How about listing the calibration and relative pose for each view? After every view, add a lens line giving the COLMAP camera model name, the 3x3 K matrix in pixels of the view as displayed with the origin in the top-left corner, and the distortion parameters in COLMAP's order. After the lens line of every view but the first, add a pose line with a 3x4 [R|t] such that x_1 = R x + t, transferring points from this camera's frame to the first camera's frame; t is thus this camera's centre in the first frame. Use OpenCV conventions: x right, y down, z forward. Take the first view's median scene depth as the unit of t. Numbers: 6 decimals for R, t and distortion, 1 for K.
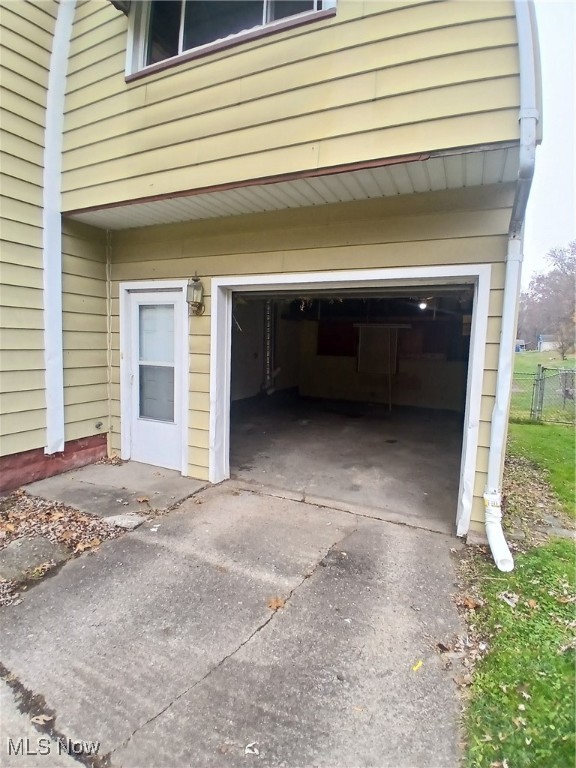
lens RADIAL K [[379.8, 0, 292.2], [0, 379.8, 381.1], [0, 0, 1]] dist [-0.011355, -0.031871]
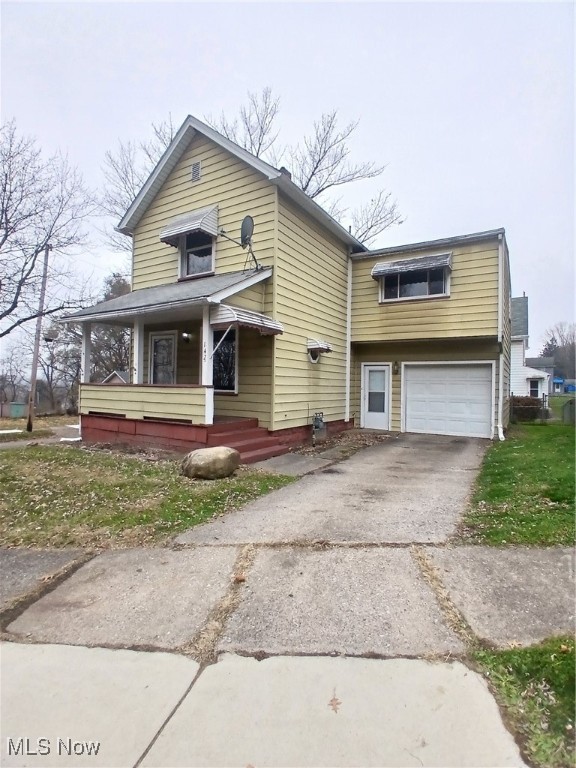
lens RADIAL K [[379.8, 0, 292.2], [0, 379.8, 381.1], [0, 0, 1]] dist [-0.011355, -0.031871]
pose [[0.991416, -0.015042, -0.129877, -0.658859], [0.000435, 0.993734, -0.111772, 0.204549], [0.130745, 0.110756, 0.985210, -1.972265]]
